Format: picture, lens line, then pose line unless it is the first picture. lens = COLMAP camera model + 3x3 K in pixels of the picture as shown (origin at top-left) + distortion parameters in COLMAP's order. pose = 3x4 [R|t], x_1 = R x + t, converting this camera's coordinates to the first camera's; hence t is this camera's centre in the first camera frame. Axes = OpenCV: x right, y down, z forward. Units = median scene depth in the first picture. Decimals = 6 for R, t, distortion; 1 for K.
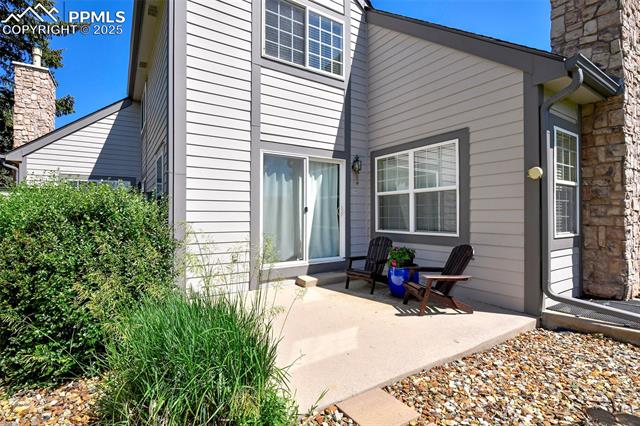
lens RADIAL K [[320.2, 0, 328.8], [0, 320.2, 208.5], [0, 0, 1]] dist [-0.006041, 0.001020]
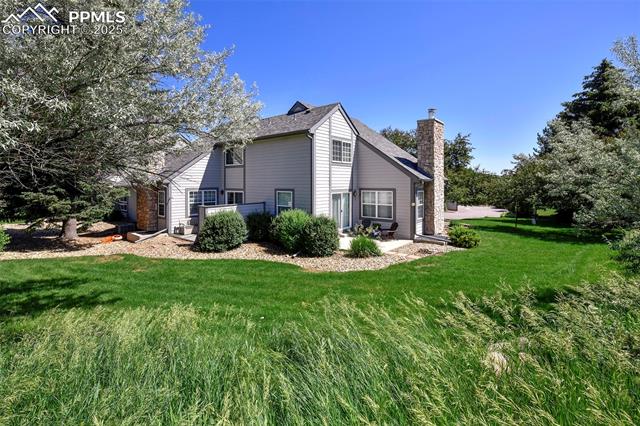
lens RADIAL K [[265.2, 0, 314.3], [0, 265.2, 185.3], [0, 0, 1]] dist [-0.002005, 0.000064]
pose [[0.973722, -0.011529, 0.227448, -0.952276], [0.007493, 0.999799, 0.018601, -0.305685], [-0.227616, -0.016408, 0.973613, -1.416969]]
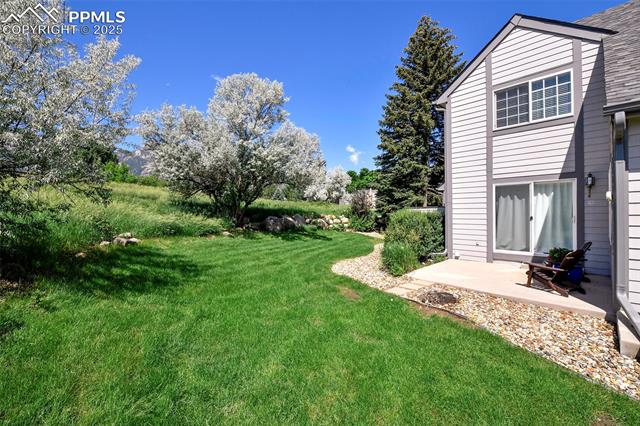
lens RADIAL K [[273.3, 0, 318.5], [0, 273.3, 212.4], [0, 0, 1]] dist [-0.009737, -0.000891]
pose [[0.141610, -0.003369, -0.989917, 1.137873], [0.018351, 0.999831, -0.000778, -0.045129], [0.989752, -0.018056, 0.141648, -0.170214]]
